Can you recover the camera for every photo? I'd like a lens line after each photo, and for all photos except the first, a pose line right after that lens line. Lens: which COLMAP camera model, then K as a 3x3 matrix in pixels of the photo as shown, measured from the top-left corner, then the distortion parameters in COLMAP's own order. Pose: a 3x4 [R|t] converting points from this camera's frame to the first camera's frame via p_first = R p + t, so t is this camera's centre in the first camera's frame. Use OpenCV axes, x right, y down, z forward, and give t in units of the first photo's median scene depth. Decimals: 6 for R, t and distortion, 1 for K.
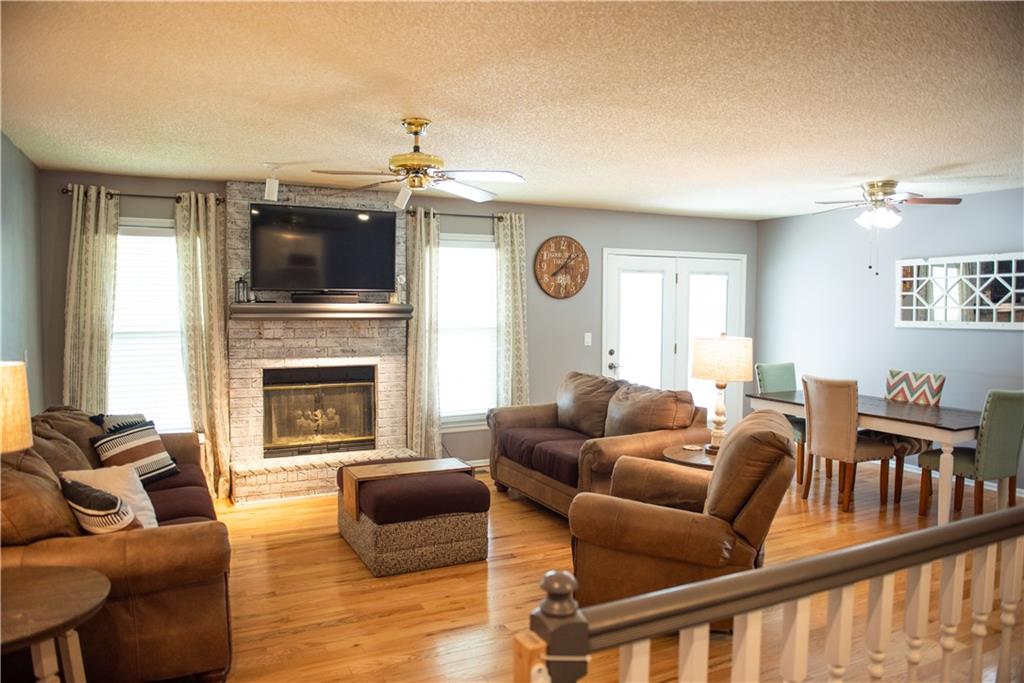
lens RADIAL K [[707.1, 0, 512.0], [0, 707.1, 341.5], [0, 0, 1]] dist [-0.042215, -0.003318]
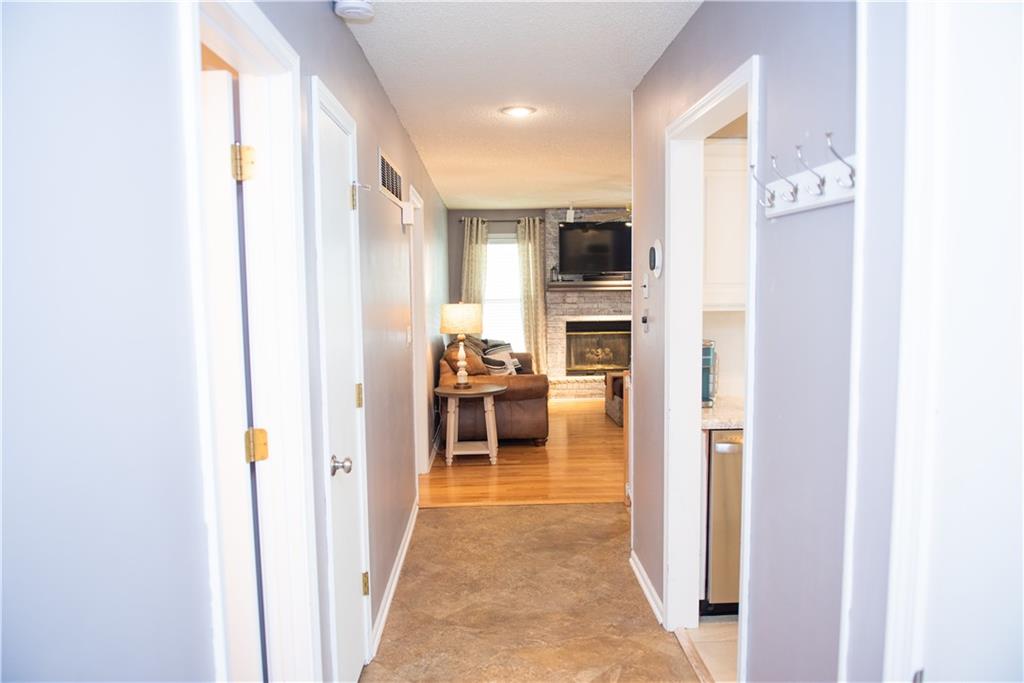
lens RADIAL K [[707.1, 0, 512.0], [0, 707.1, 341.5], [0, 0, 1]] dist [-0.042215, -0.003318]
pose [[0.910626, 0.016814, -0.412890, 0.220609], [-0.003583, 0.999456, 0.032797, 0.032568], [0.413216, -0.028387, 0.910190, -0.574996]]
